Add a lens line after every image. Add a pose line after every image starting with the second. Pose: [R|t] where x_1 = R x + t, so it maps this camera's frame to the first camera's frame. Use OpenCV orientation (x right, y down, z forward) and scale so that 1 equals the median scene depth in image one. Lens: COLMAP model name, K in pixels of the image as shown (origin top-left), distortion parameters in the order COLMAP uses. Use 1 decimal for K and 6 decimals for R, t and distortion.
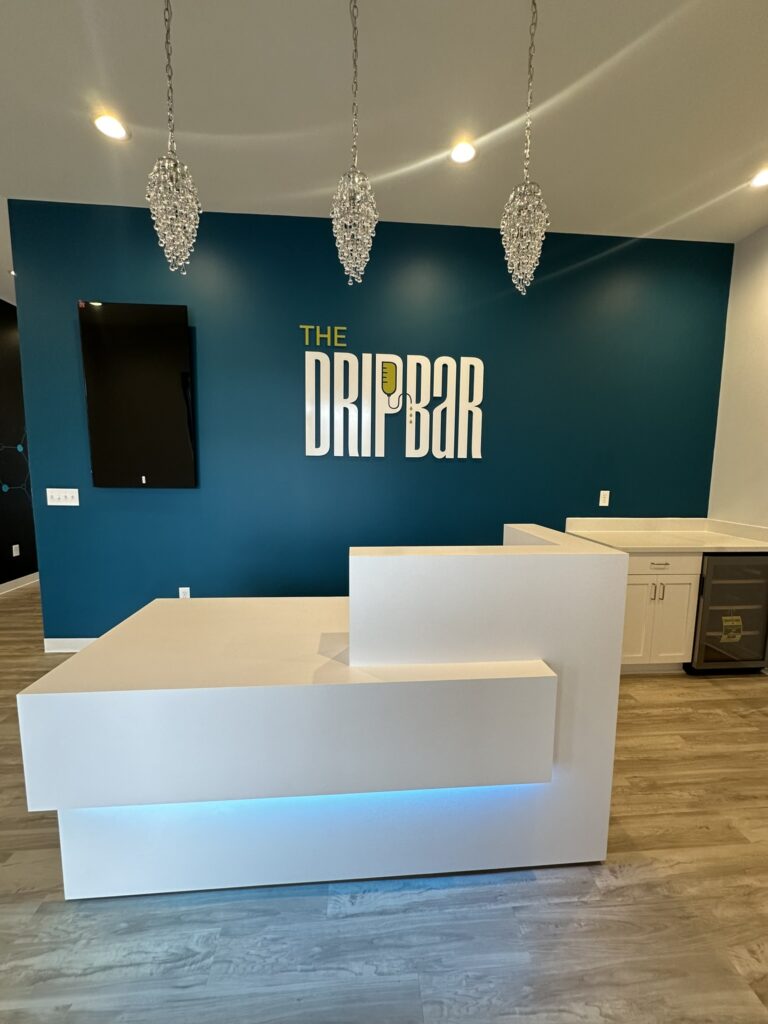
lens RADIAL K [[408.9, 0, 386.1], [0, 408.9, 511.3], [0, 0, 1]] dist [-0.001880, 0.000238]
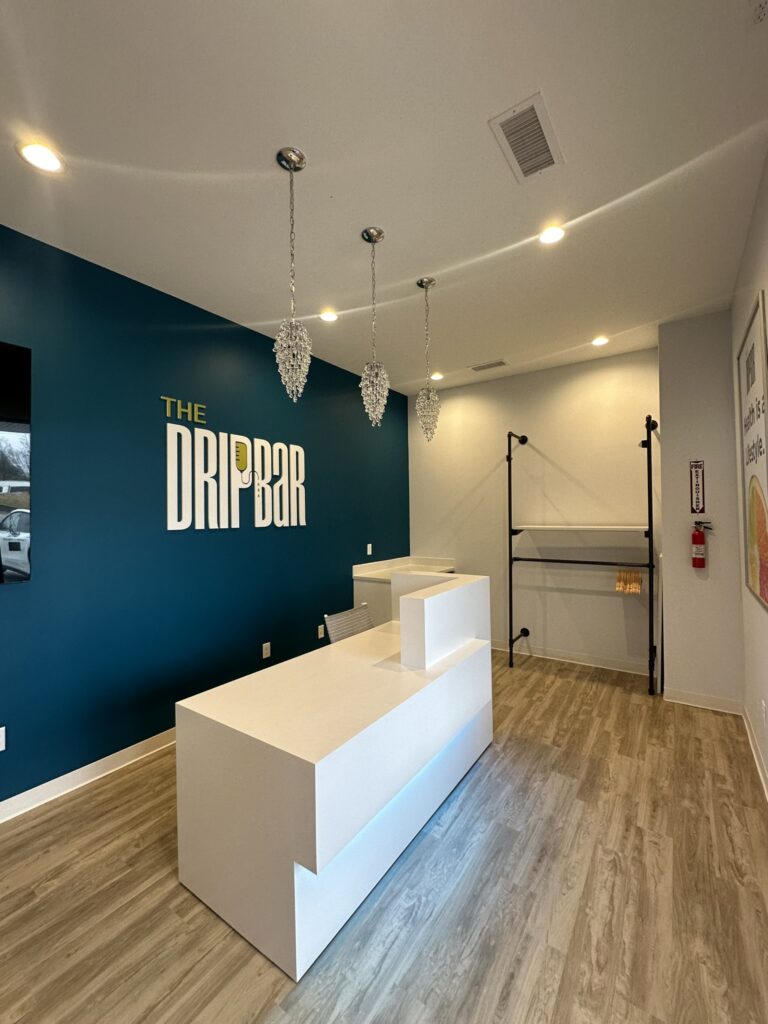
lens RADIAL K [[429.9, 0, 385.6], [0, 429.9, 508.5], [0, 0, 1]] dist [-0.001036, -0.000320]
pose [[0.626912, -0.008617, 0.779042, -0.653425], [0.106420, 0.991513, -0.074671, -0.059440], [-0.771787, 0.129718, 0.622509, -0.002777]]
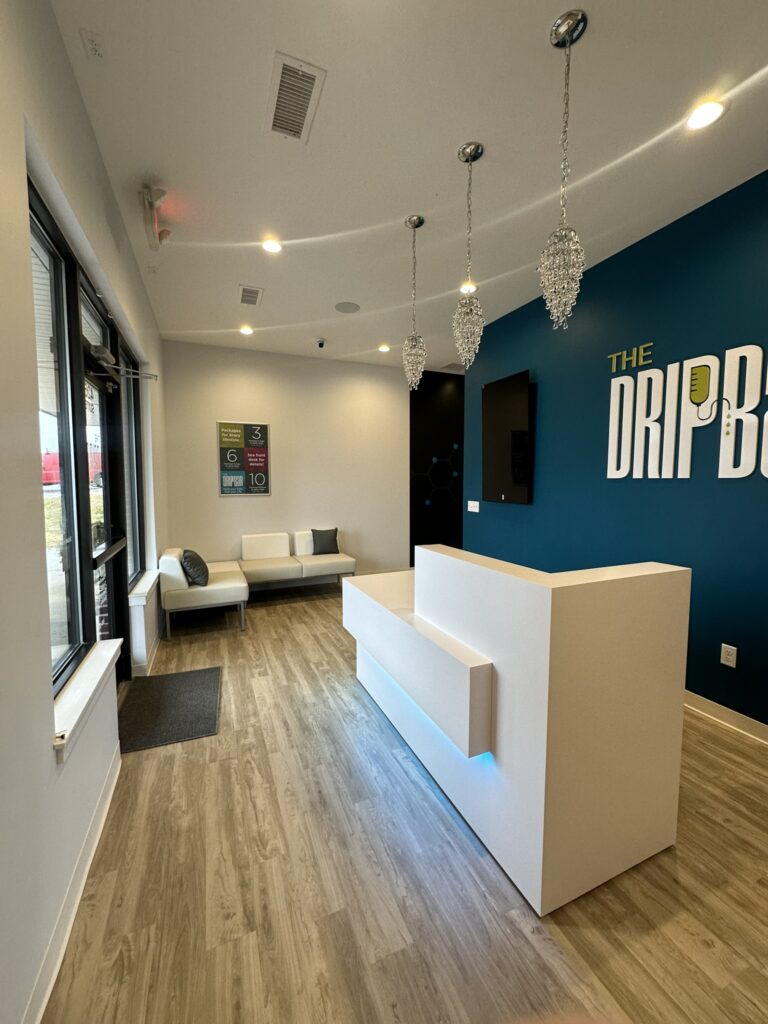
lens RADIAL K [[408.9, 0, 379.3], [0, 408.9, 509.9], [0, 0, 1]] dist [-0.001880, 0.000238]
pose [[0.311875, 0.057277, -0.948395, 0.612474], [-0.099117, 0.994696, 0.027479, -0.028354], [0.944939, 0.085433, 0.315898, 0.136741]]
